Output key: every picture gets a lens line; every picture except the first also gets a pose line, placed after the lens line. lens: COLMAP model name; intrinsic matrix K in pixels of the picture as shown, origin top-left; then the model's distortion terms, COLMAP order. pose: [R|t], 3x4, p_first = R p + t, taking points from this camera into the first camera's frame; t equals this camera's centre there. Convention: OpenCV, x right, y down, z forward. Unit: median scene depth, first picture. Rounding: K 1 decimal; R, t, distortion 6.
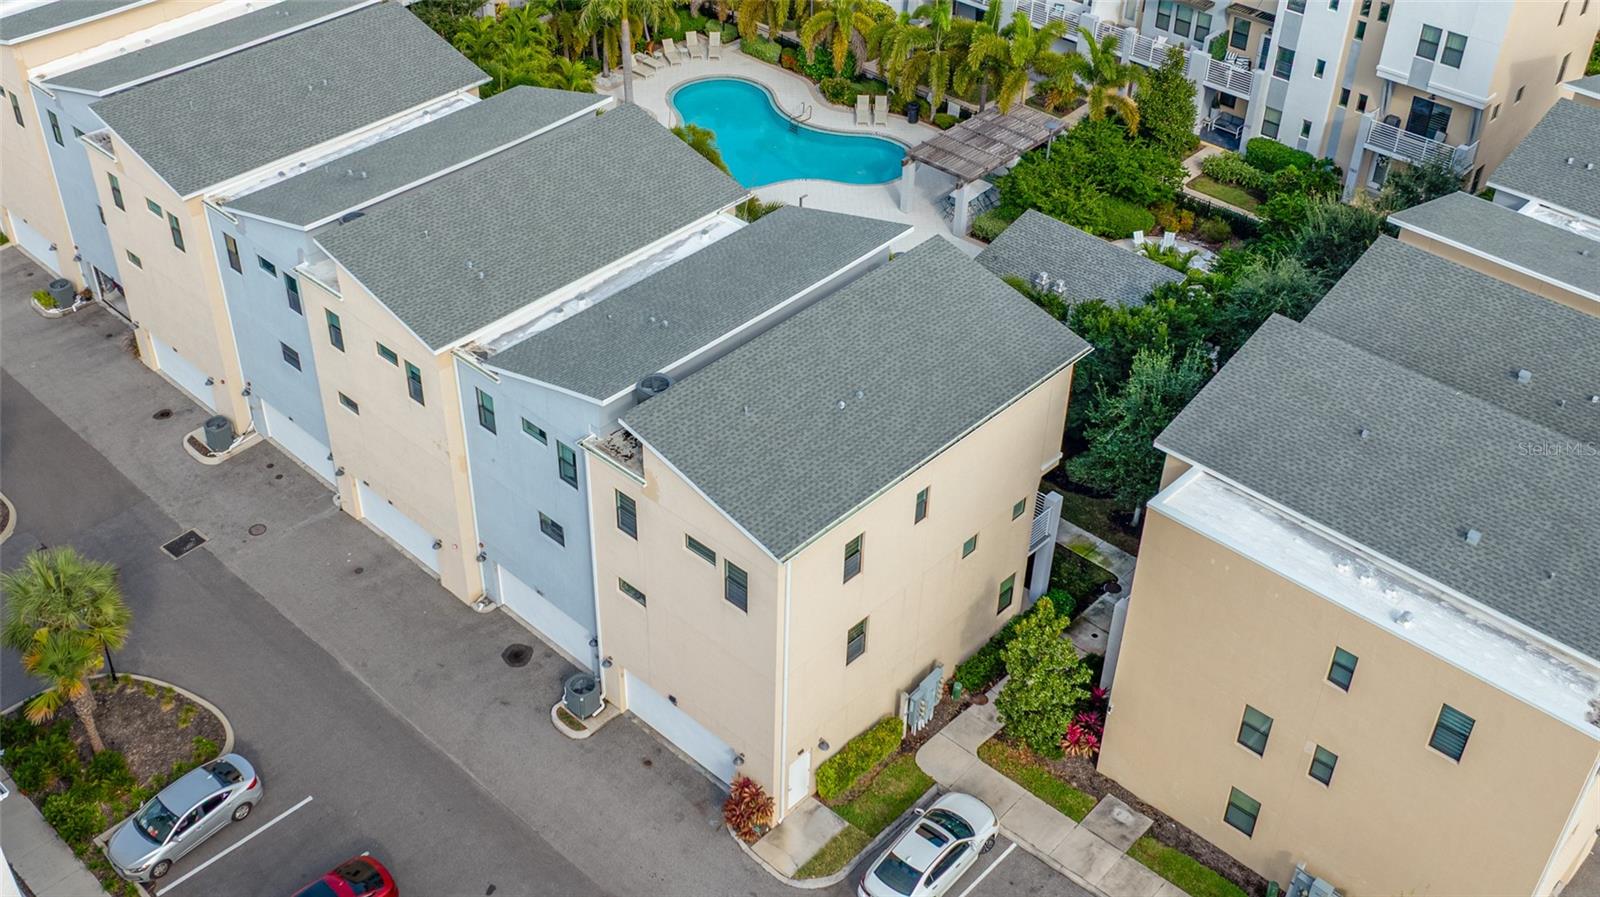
lens RADIAL K [[1629.2, 0, 719.0], [0, 1629.2, 440.0], [0, 0, 1]] dist [-0.006650, -0.035404]
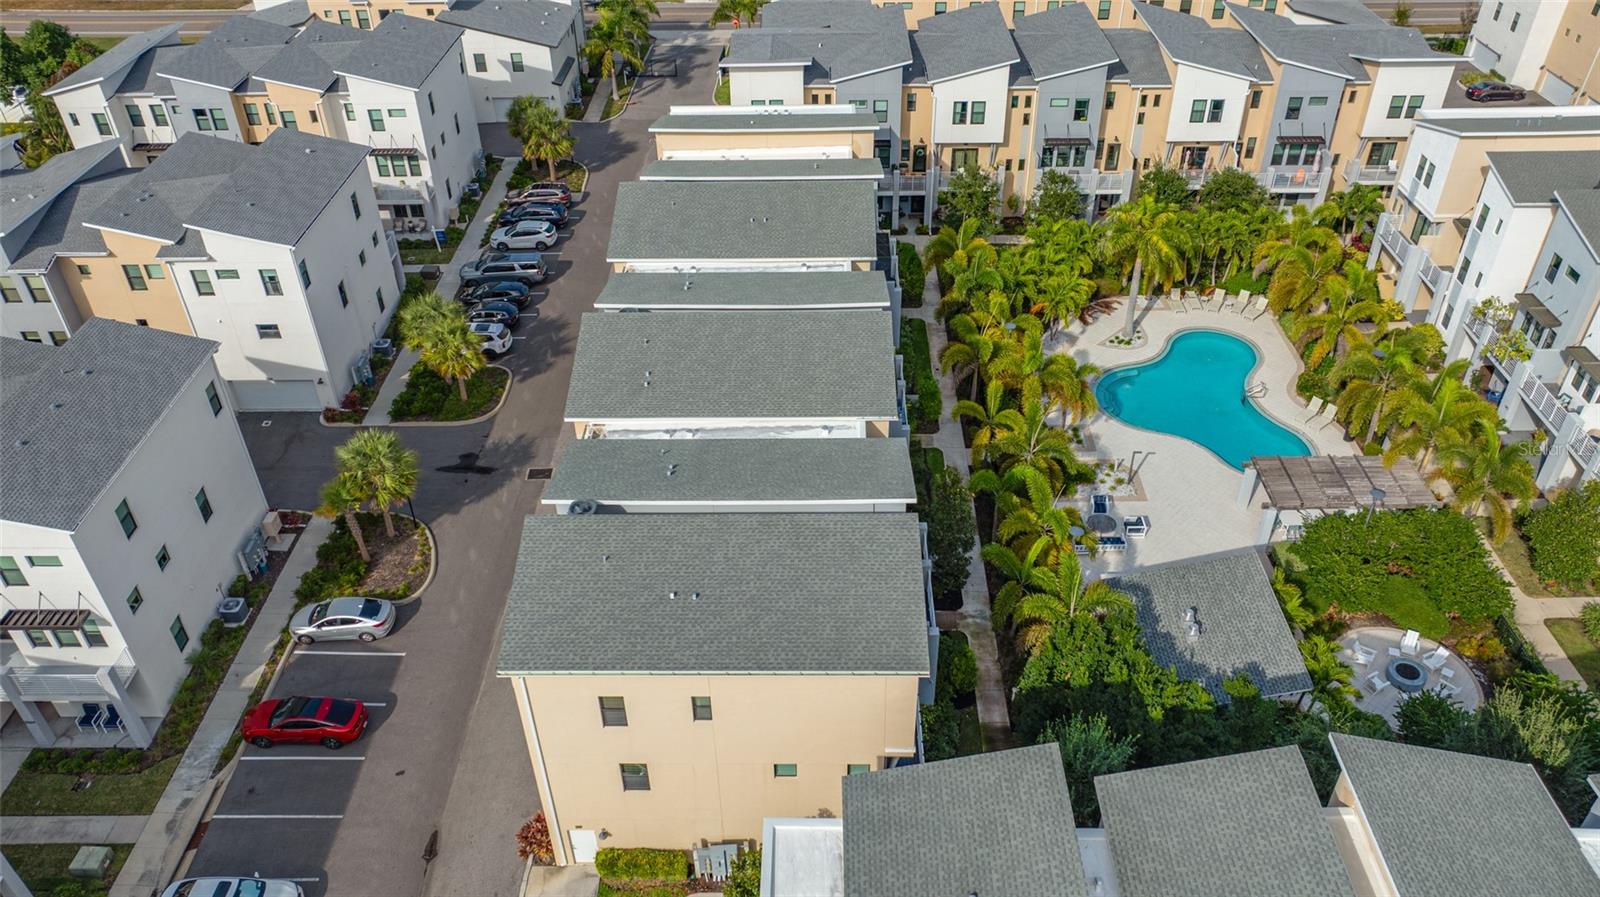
lens RADIAL K [[1177.3, 0, 809.5], [0, 1177.3, 445.2], [0, 0, 1]] dist [-0.021790, -0.004671]
pose [[0.697354, 0.425444, -0.576797, 0.526872], [-0.426373, 0.893128, 0.143279, -0.253518], [0.576111, 0.146014, 0.804224, 0.314831]]
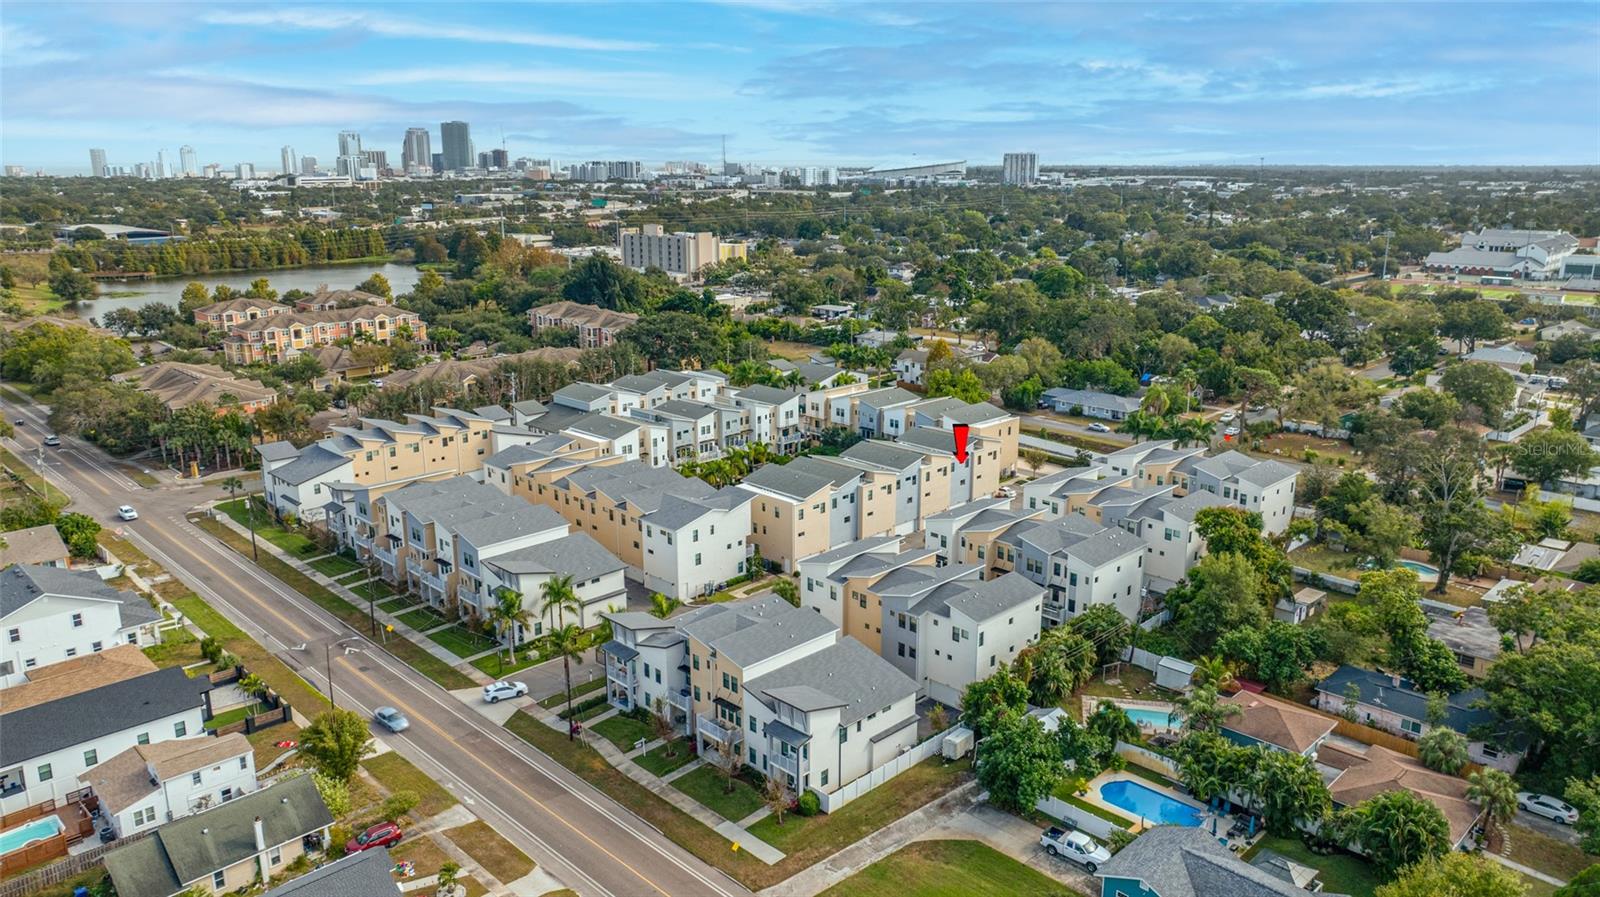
lens RADIAL K [[1133.2, 0, 800.0], [0, 1133.2, 448.5], [0, 0, 1]] dist [-0.020057, -0.004647]
pose [[0.007197, -0.243169, 0.969957, -3.623458], [0.606280, 0.772429, 0.189150, -1.039165], [-0.795218, 0.586705, 0.152988, 0.787321]]
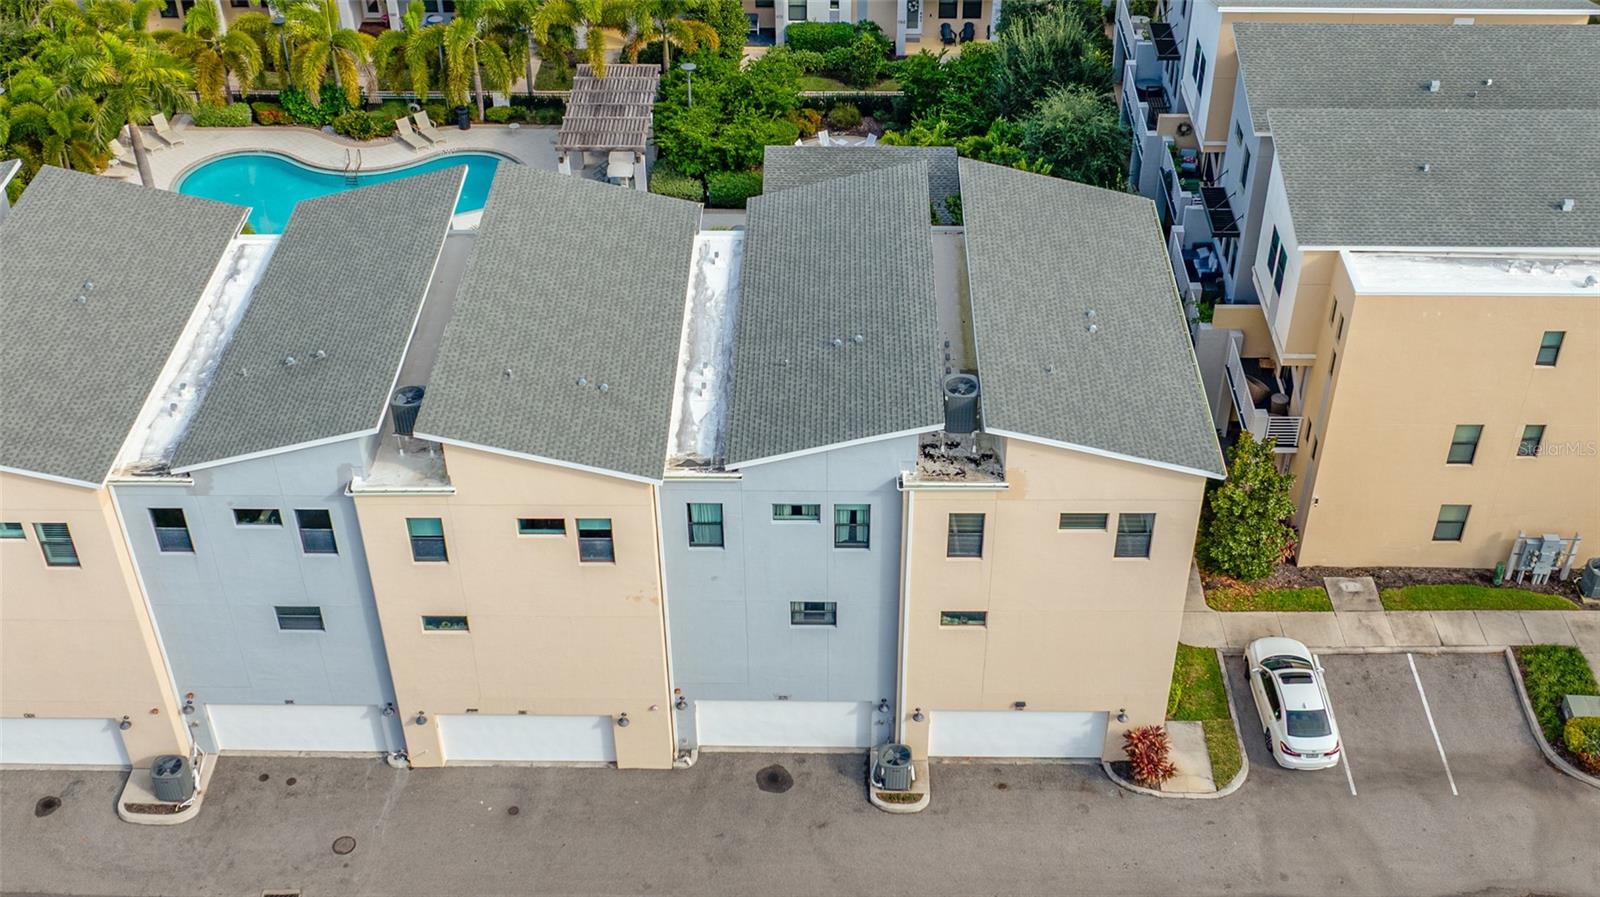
lens RADIAL K [[1769.9, 0, 804.3], [0, 1769.9, 479.4], [0, 0, 1]] dist [-0.014336, -0.028002]
pose [[0.722738, -0.431733, 0.539681, -0.582208], [0.421064, 0.894285, 0.151521, -0.153910], [-0.548046, 0.117730, 0.828122, 0.208987]]
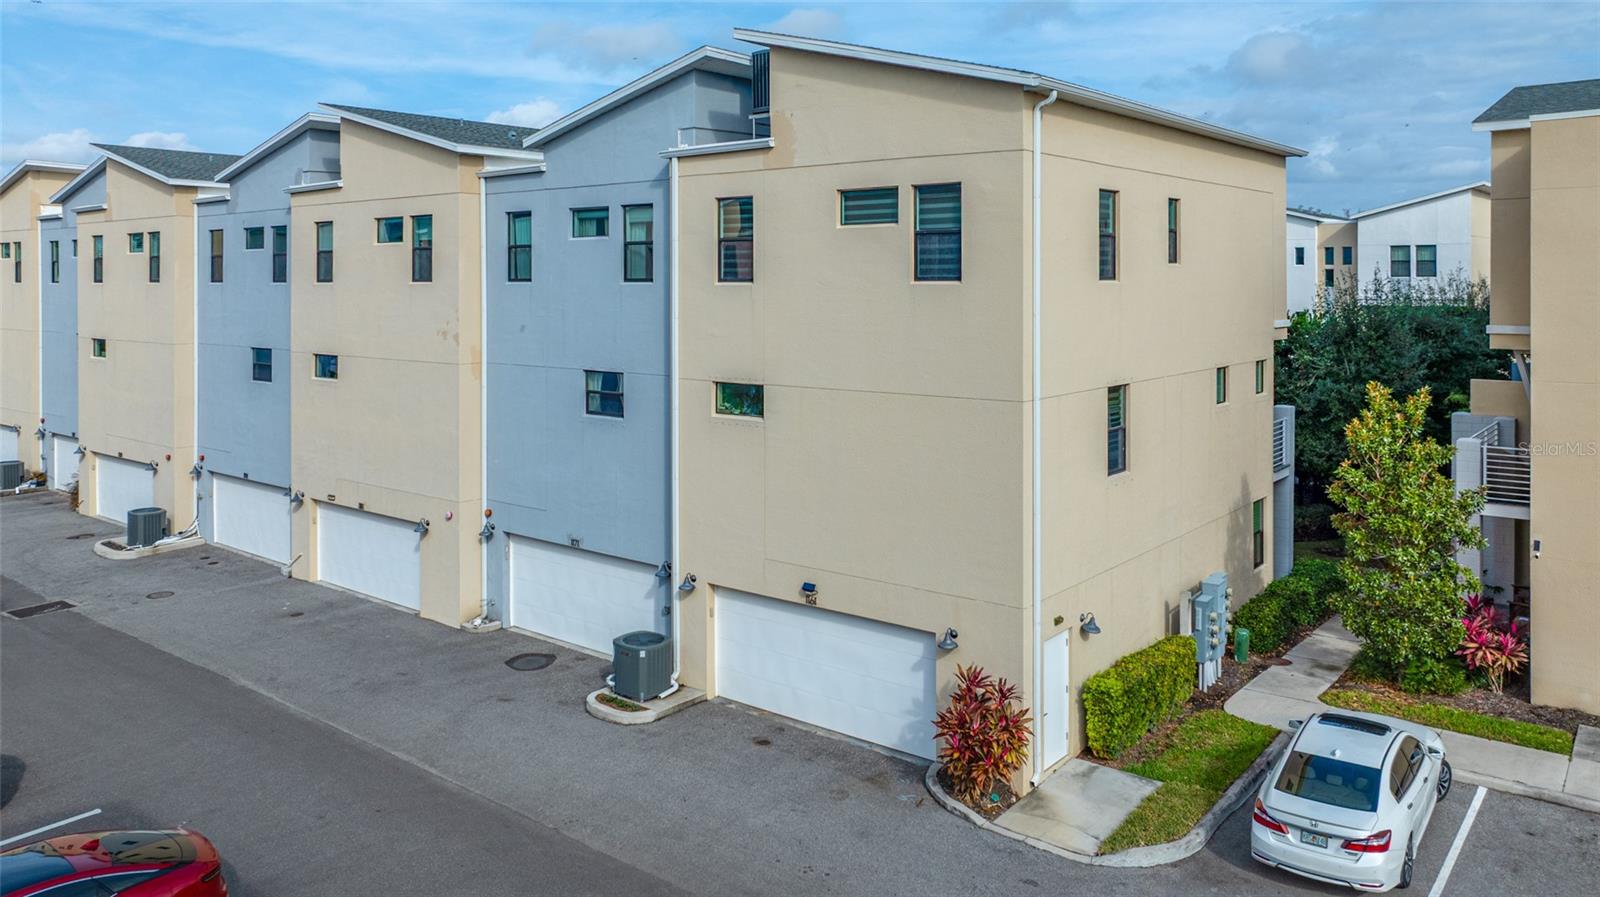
lens RADIAL K [[1161.6, 0, 807.3], [0, 1161.6, 284.3], [0, 0, 1]] dist [-0.010494, -0.005647]
pose [[0.994392, 0.003466, 0.105697, -0.070018], [0.061043, 0.797336, -0.600441, 0.307218], [-0.086357, 0.603526, 0.792653, 0.585348]]
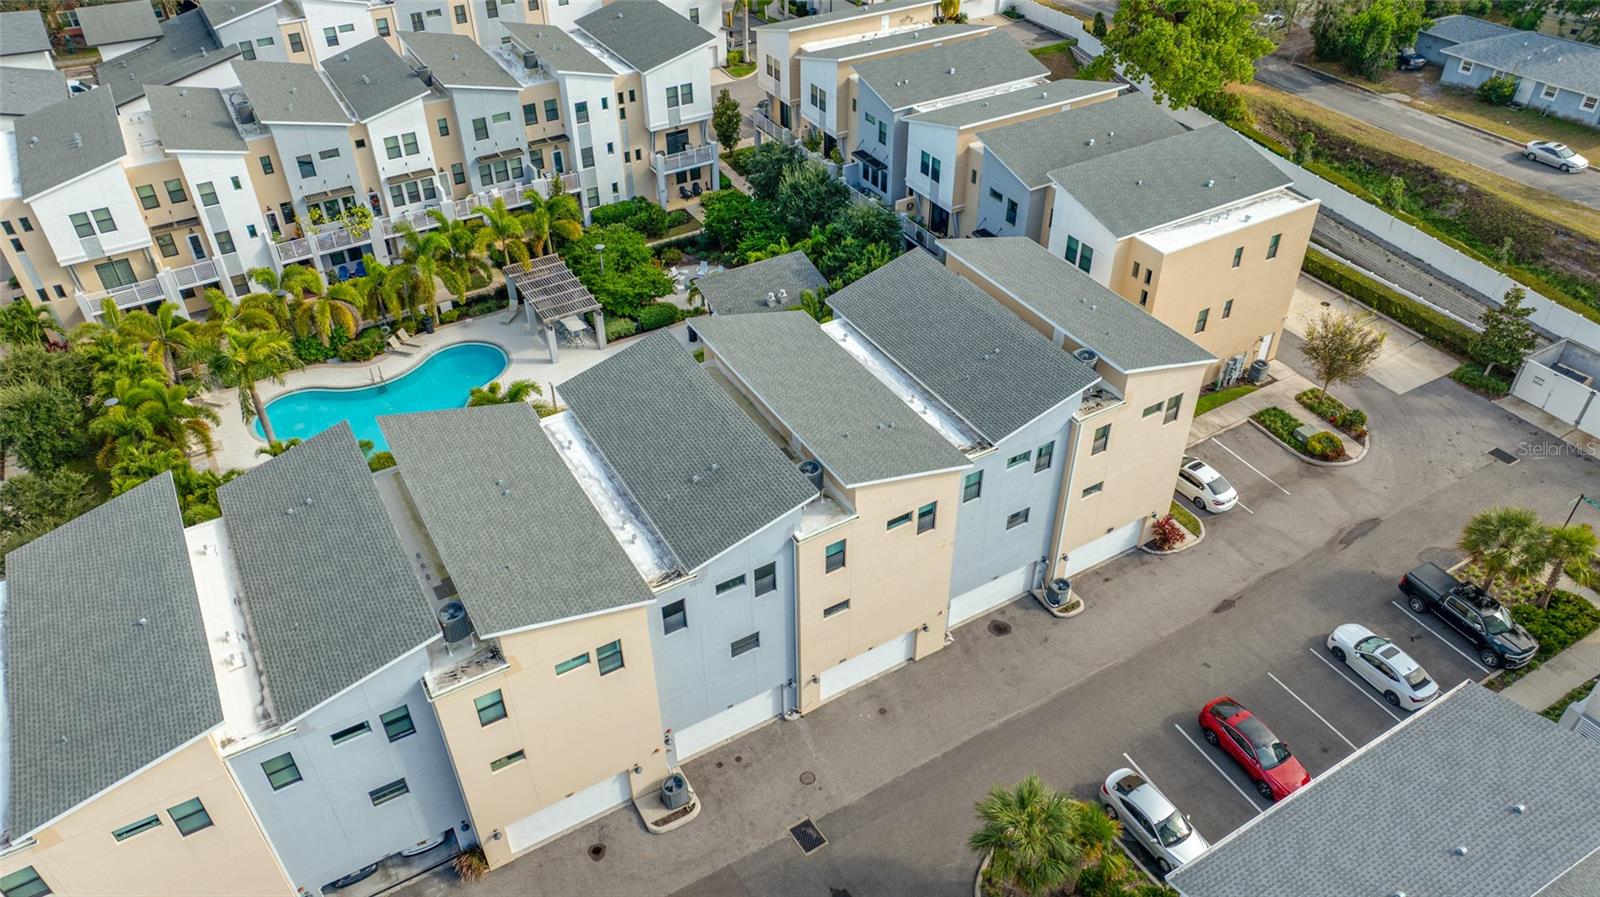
lens RADIAL K [[1121.2, 0, 804.4], [0, 1121.2, 454.0], [0, 0, 1]] dist [-0.032593, 0.039094]
pose [[0.255581, -0.597527, 0.760027, -0.859630], [0.590812, 0.718796, 0.366433, -0.455003], [-0.765258, 0.355380, 0.536737, 0.590771]]
